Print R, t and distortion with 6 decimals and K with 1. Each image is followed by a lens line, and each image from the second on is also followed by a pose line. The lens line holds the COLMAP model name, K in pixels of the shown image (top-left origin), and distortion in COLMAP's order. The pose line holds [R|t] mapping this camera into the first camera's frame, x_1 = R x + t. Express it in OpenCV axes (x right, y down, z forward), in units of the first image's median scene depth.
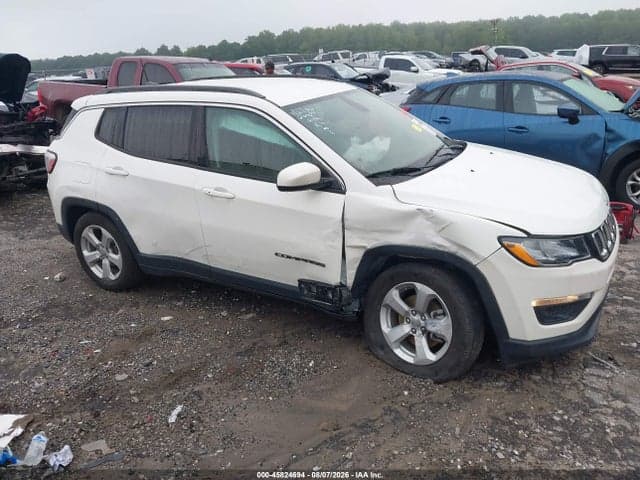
lens RADIAL K [[501.8, 0, 320.0], [0, 501.8, 240.0], [0, 0, 1]] dist [0.025284, -0.021747]
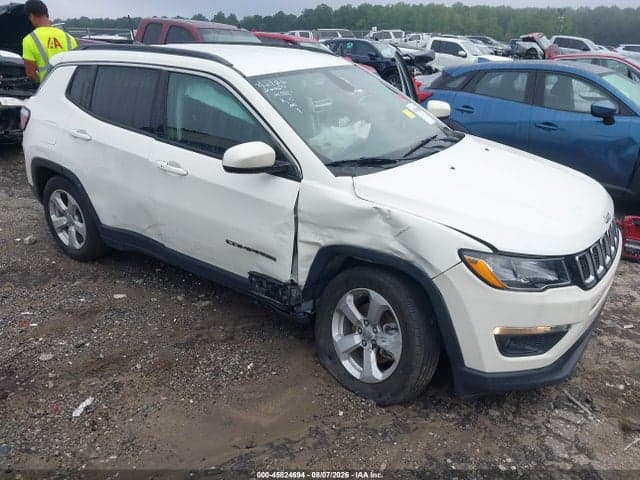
lens RADIAL K [[501.8, 0, 320.0], [0, 501.8, 240.0], [0, 0, 1]] dist [0.025284, -0.021747]
pose [[0.992615, 0.098402, -0.070934, 0.152188], [-0.095448, 0.994466, 0.043904, -0.031462], [0.074861, -0.036810, 0.996514, 0.115333]]
